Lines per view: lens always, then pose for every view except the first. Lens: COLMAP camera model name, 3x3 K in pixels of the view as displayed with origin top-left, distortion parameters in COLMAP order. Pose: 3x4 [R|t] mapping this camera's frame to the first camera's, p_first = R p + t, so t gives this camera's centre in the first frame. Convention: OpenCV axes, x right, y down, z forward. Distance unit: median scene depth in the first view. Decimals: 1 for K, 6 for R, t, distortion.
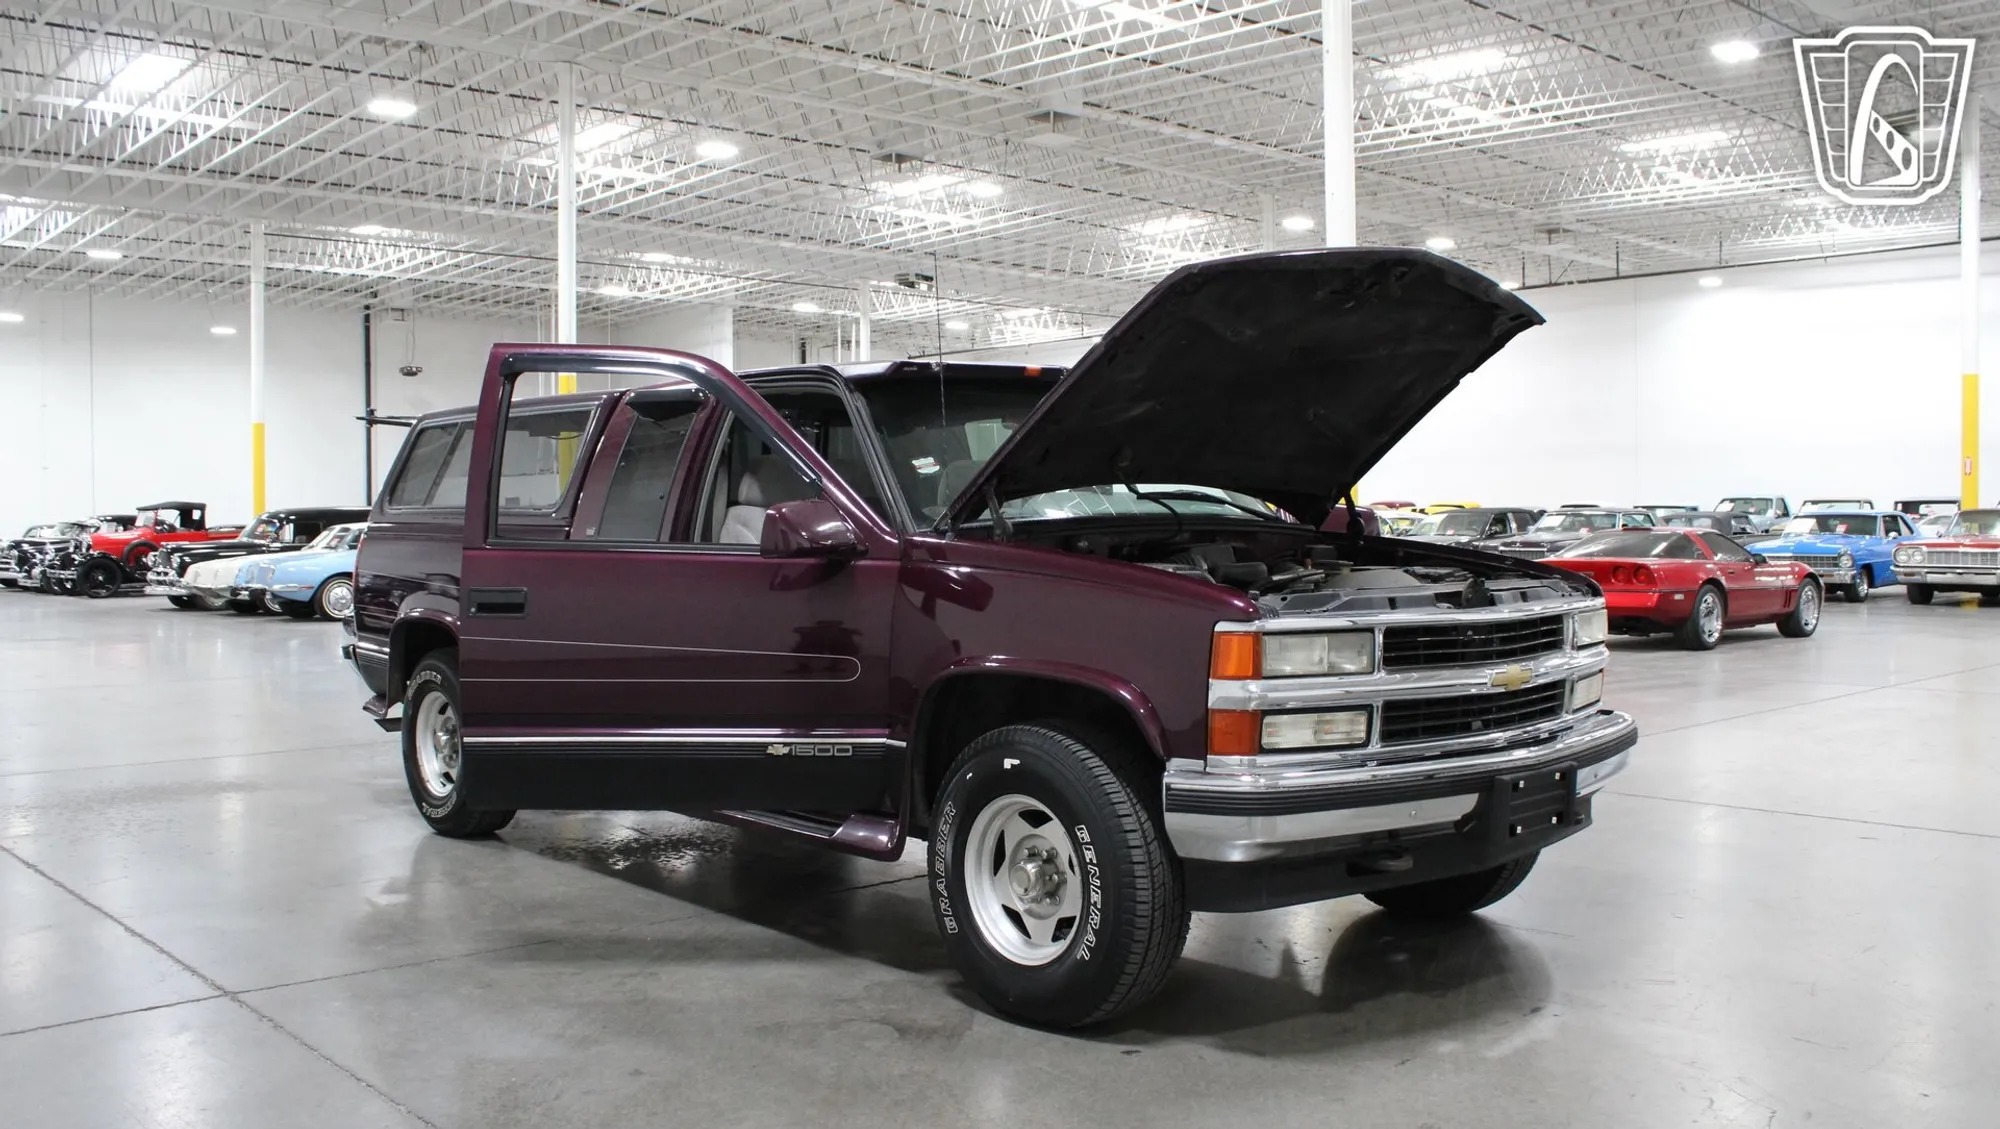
lens RADIAL K [[1729.2, 0, 1008.4], [0, 1729.2, 569.6], [0, 0, 1]] dist [-0.157783, 0.152406]
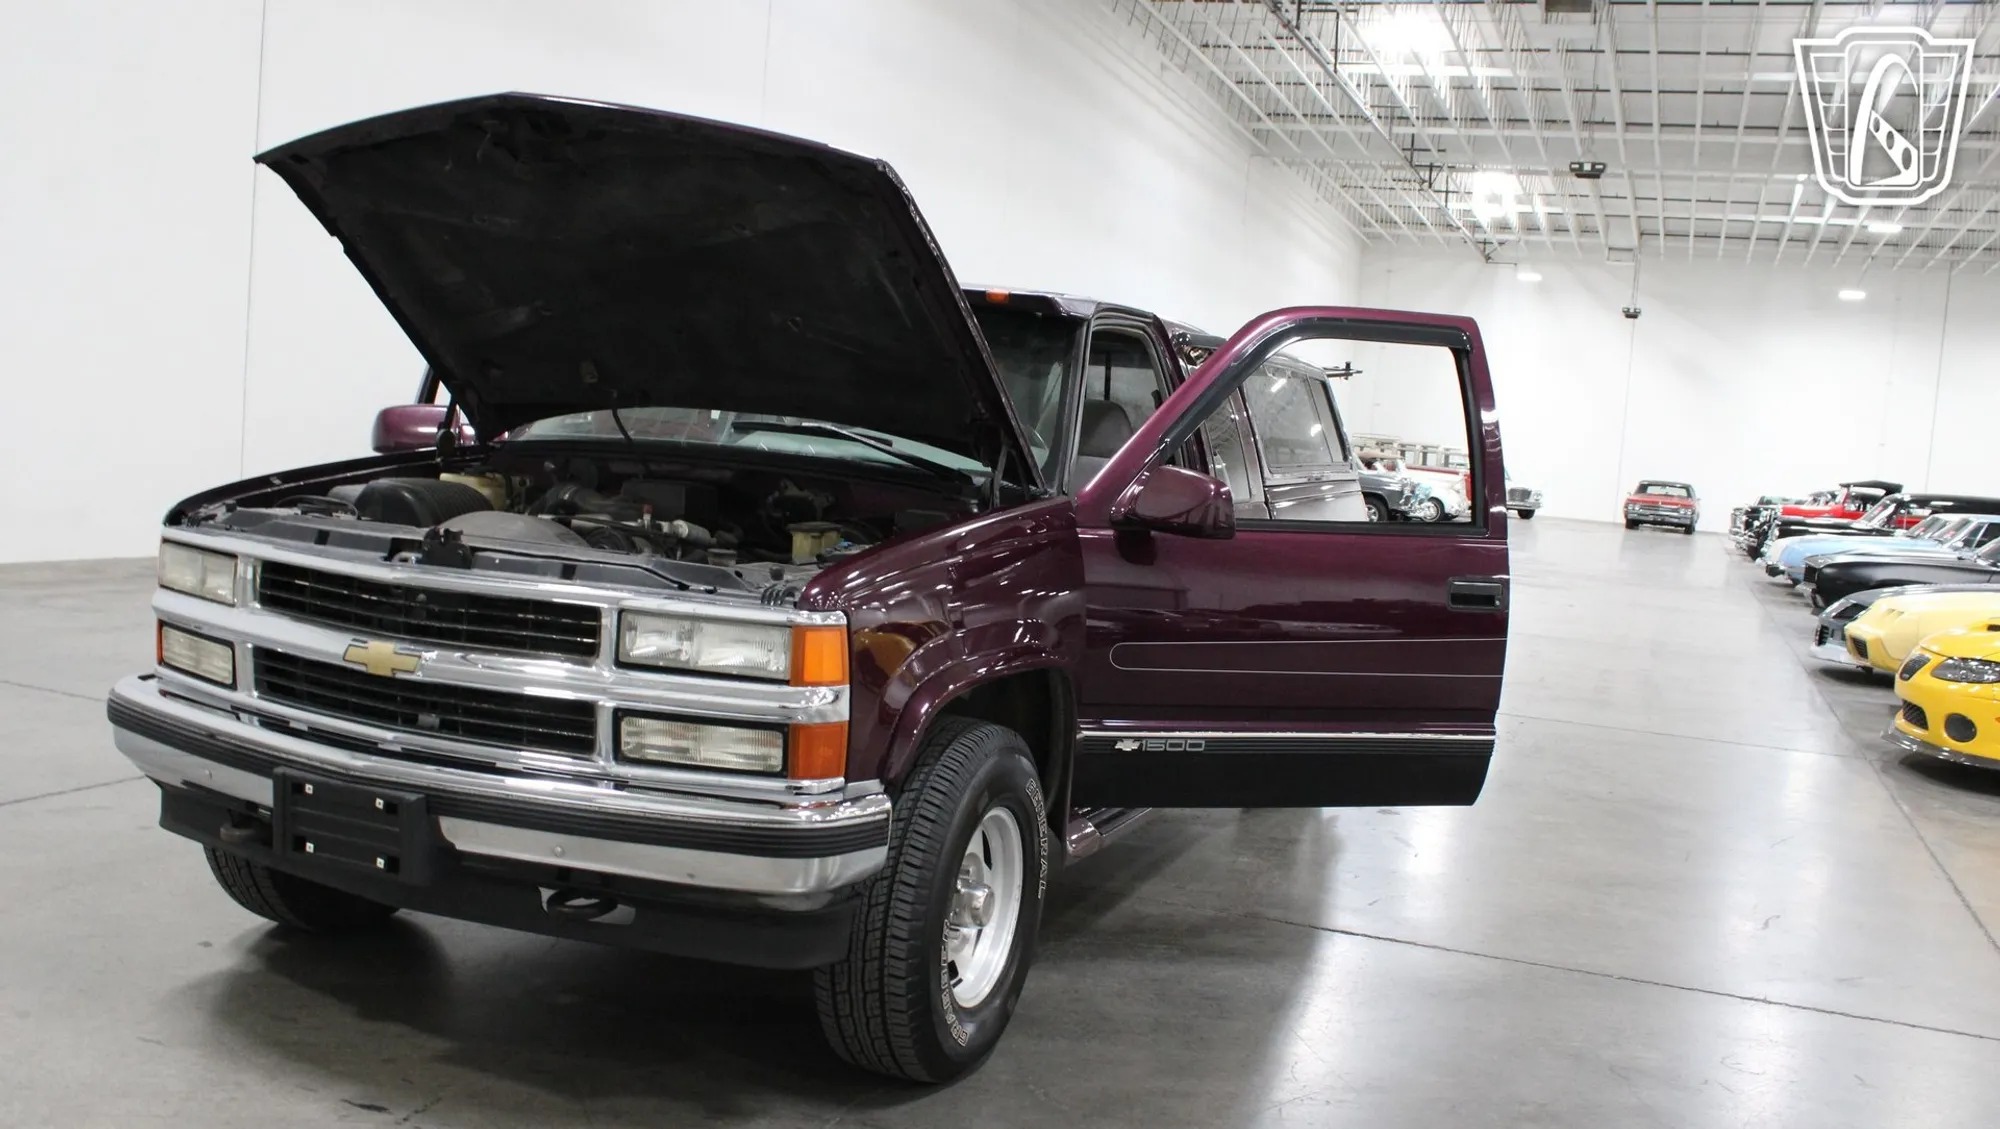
lens RADIAL K [[1729.2, 0, 1008.4], [0, 1729.2, 569.6], [0, 0, 1]] dist [-0.157783, 0.152406]
pose [[0.438940, 0.118011, -0.890733, 0.213083], [-0.110253, 0.990920, 0.076953, -0.012462], [0.891726, 0.064428, 0.447965, 0.180814]]
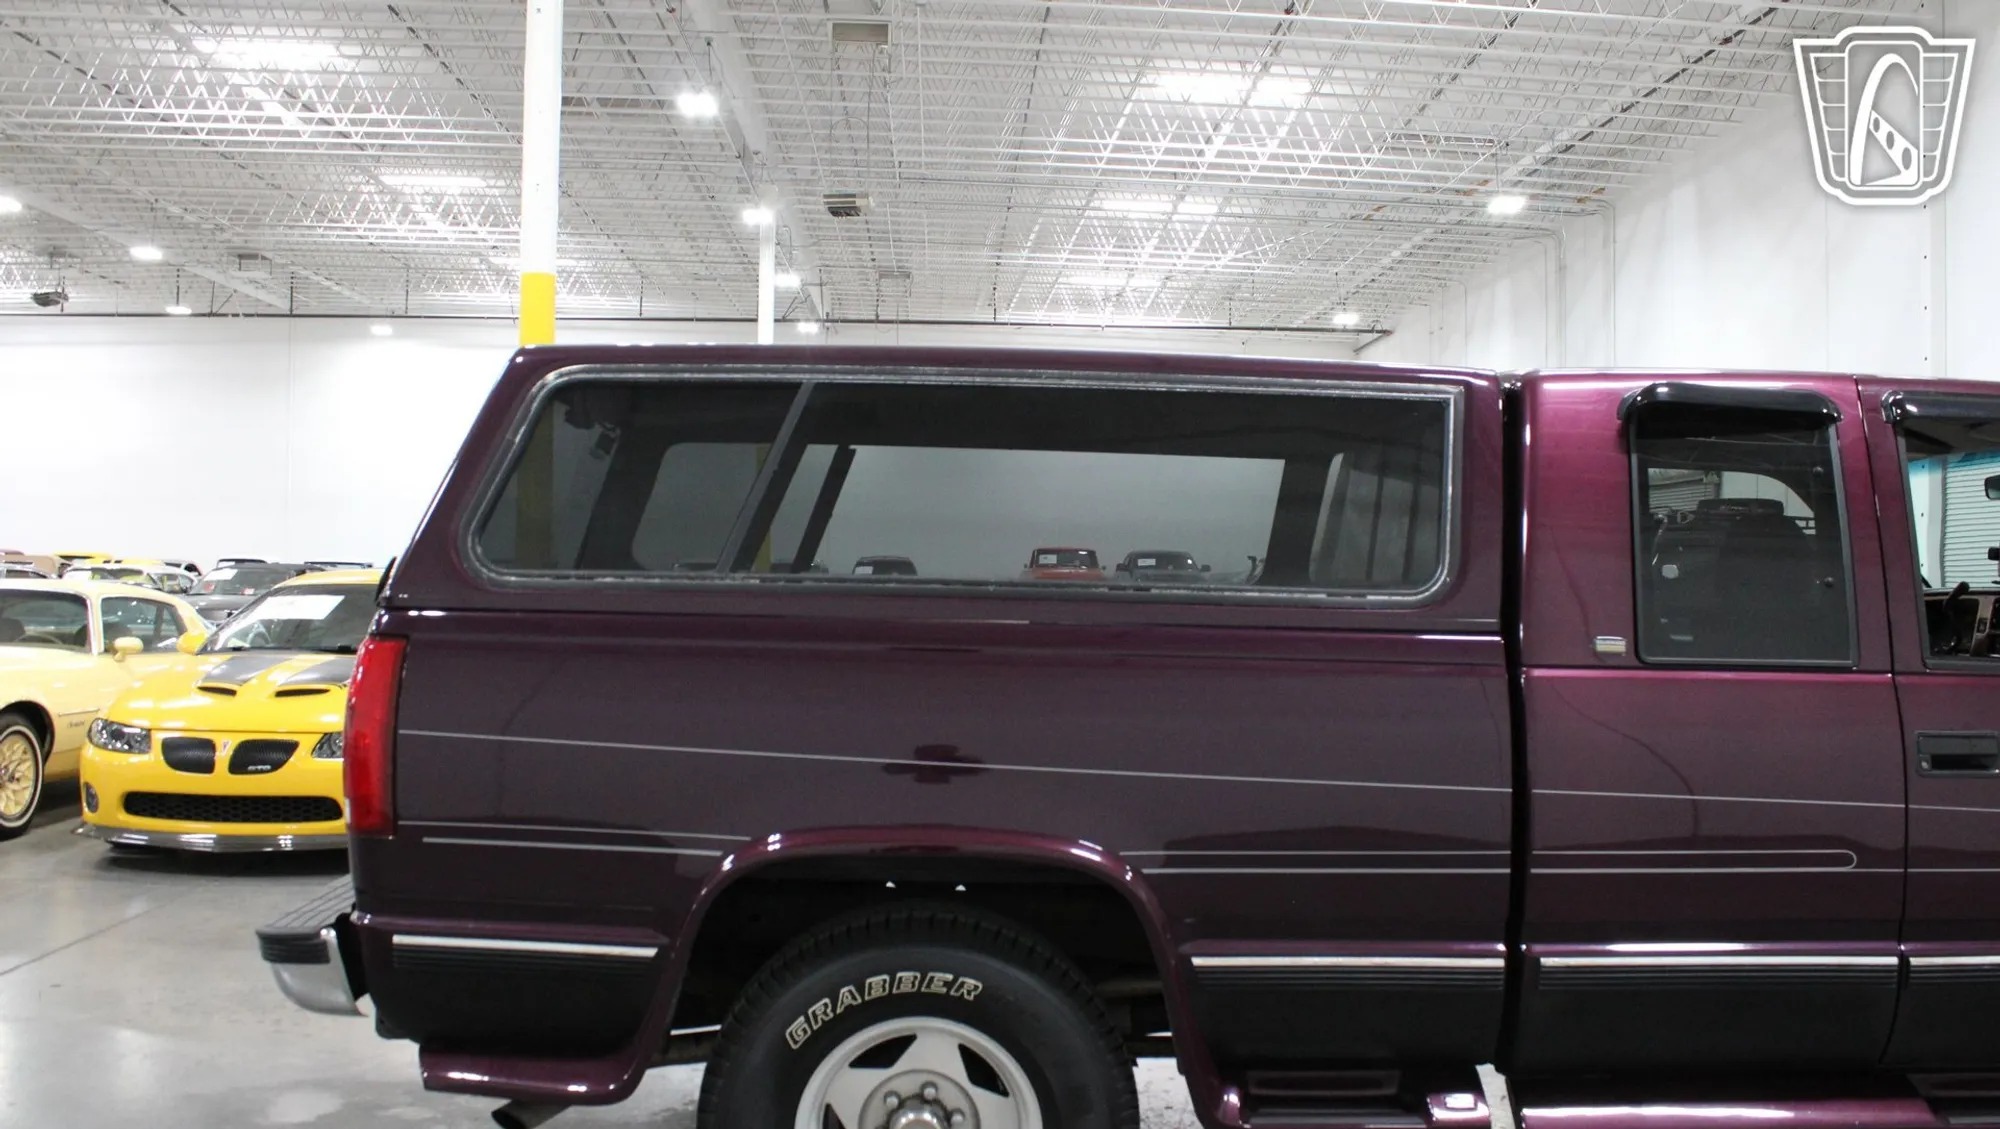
lens RADIAL K [[1734.9, 0, 1005.9], [0, 1734.9, 560.7], [0, 0, 1]] dist [-0.159288, 0.154494]
pose [[0.639662, 0.021020, 0.768369, -0.208257], [0.006797, 0.999432, -0.032999, -0.008917], [-0.768626, 0.026331, 0.639156, 0.225058]]
